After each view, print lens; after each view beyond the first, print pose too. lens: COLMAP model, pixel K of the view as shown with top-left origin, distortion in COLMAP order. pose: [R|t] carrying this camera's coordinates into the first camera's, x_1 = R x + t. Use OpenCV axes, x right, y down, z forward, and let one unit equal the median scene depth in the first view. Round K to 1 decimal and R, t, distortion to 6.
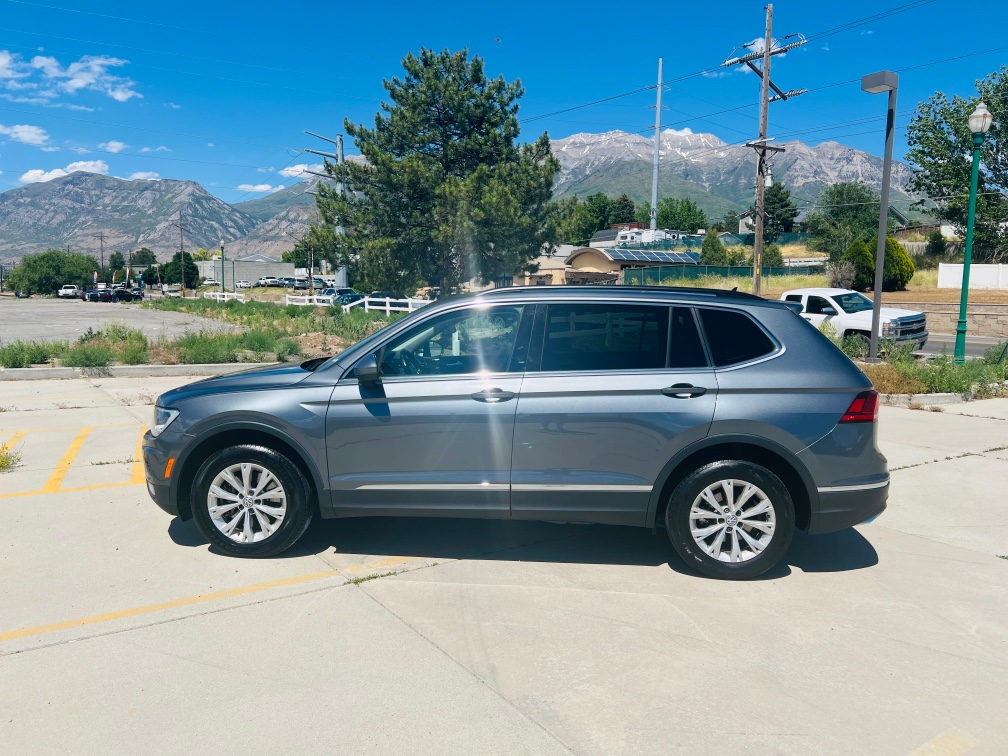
lens RADIAL K [[765.9, 0, 504.0], [0, 765.9, 378.0], [0, 0, 1]] dist [0.009426, -0.002757]
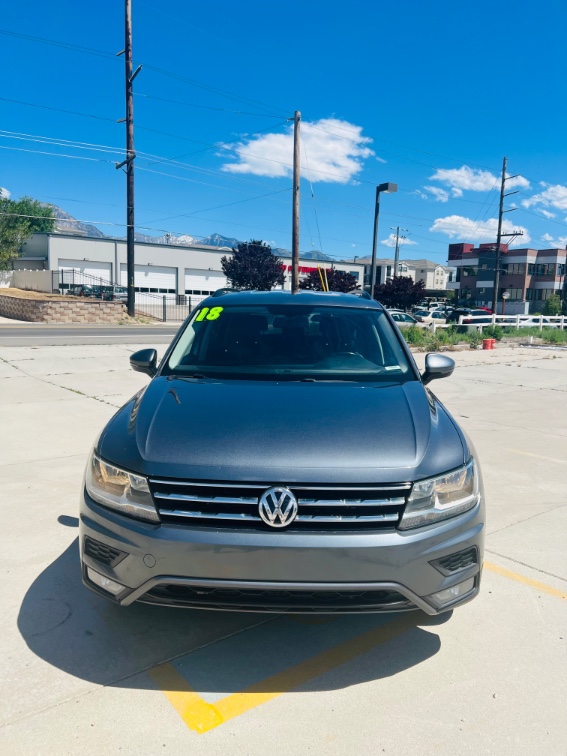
lens RADIAL K [[575.9, 0, 297.1], [0, 575.9, 379.9], [0, 0, 1]] dist [0.007690, -0.000471]
pose [[-0.073812, -0.143137, 0.986947, -0.214476], [0.075783, 0.985980, 0.148664, -0.028919], [-0.994389, 0.085767, -0.061930, 0.269609]]
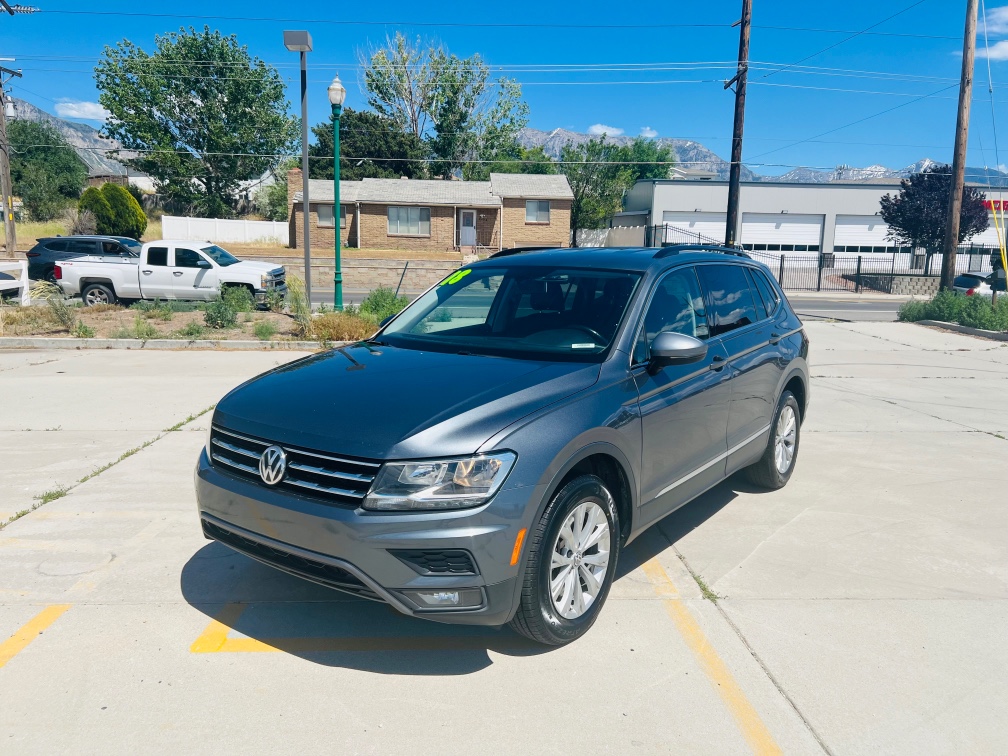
lens RADIAL K [[771.5, 0, 504.0], [0, 771.5, 378.0], [0, 0, 1]] dist [0.012514, -0.005035]
pose [[0.534980, -0.135767, 0.833885, -0.208582], [0.083595, 0.990667, 0.107663, -0.018455], [-0.840719, 0.012111, 0.541336, 0.150656]]
